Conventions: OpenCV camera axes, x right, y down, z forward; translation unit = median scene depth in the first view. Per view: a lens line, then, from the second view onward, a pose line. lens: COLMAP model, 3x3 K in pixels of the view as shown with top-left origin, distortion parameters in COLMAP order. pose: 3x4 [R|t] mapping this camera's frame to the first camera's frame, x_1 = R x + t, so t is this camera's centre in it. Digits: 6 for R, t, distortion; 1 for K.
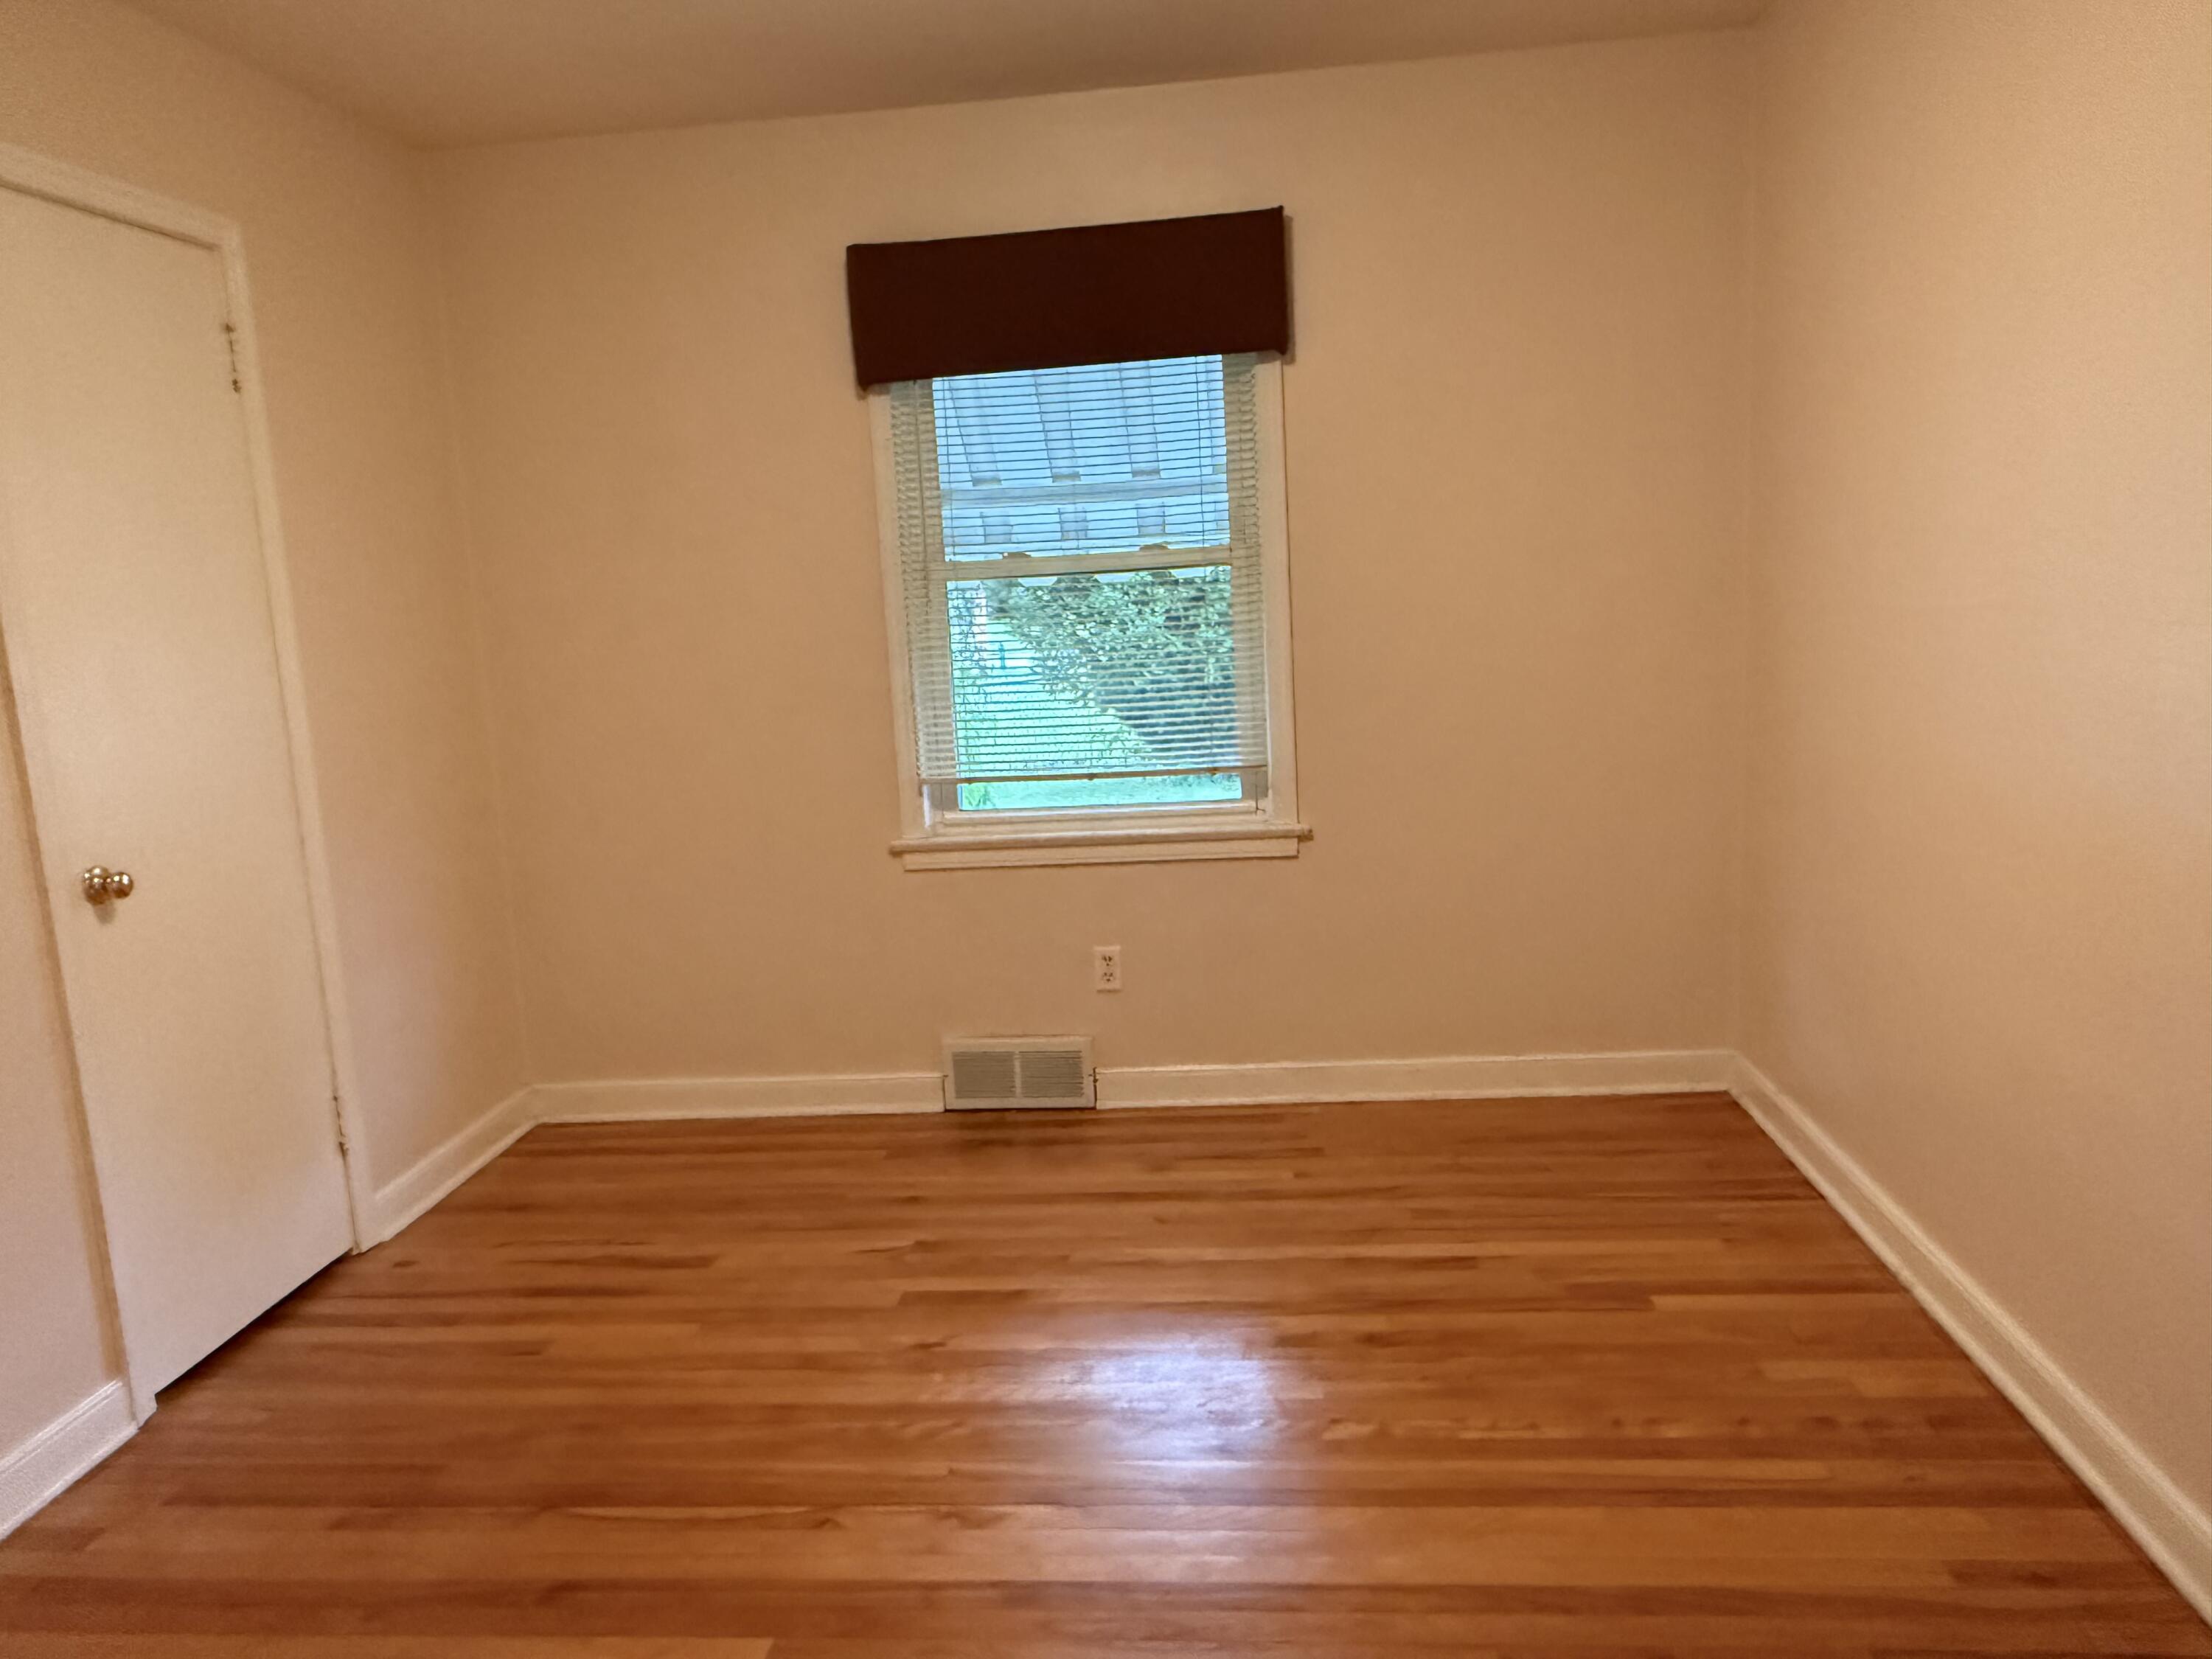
lens RADIAL K [[1539.4, 0, 1109.5], [0, 1539.4, 837.9], [0, 0, 1]] dist [0.044379, -0.041822]
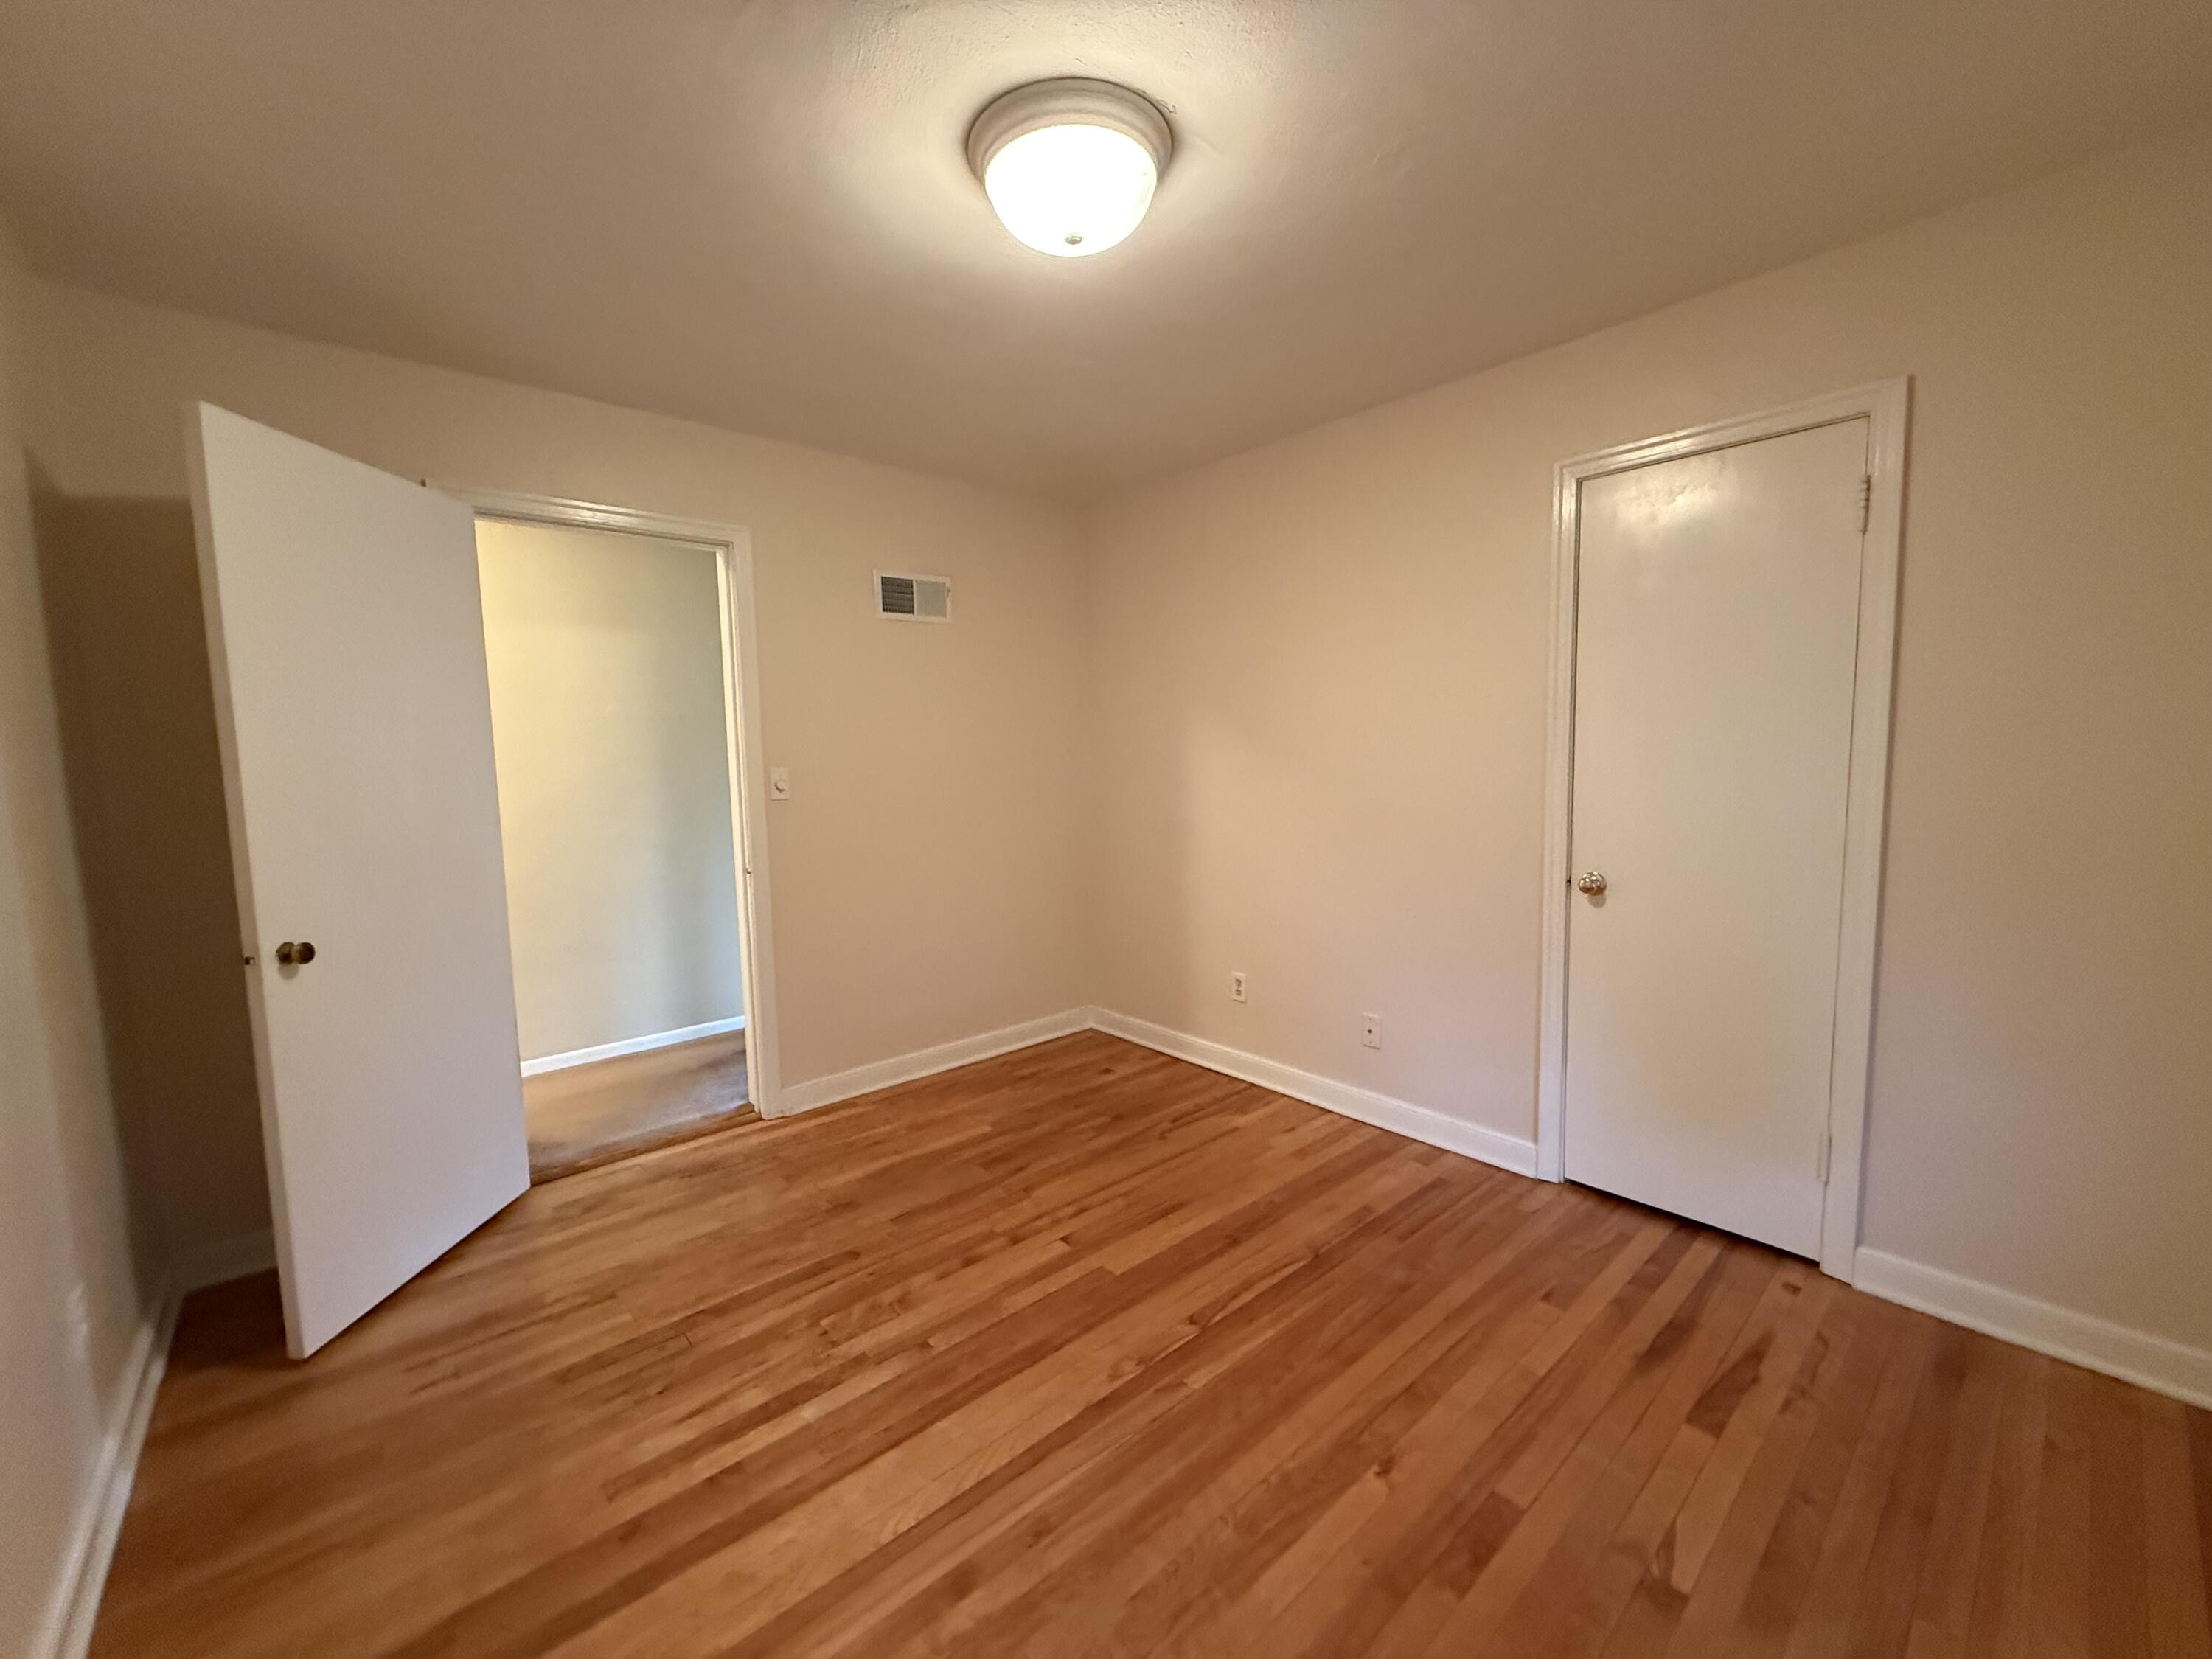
lens RADIAL K [[889.7, 0, 1117.1], [0, 889.7, 831.4], [0, 0, 1]] dist [-0.000261, -0.000022]
pose [[-0.668508, 0.136088, -0.731148, 0.384462], [-0.069096, 0.967498, 0.243256, -0.217728], [0.740489, 0.213138, -0.637377, 1.164267]]
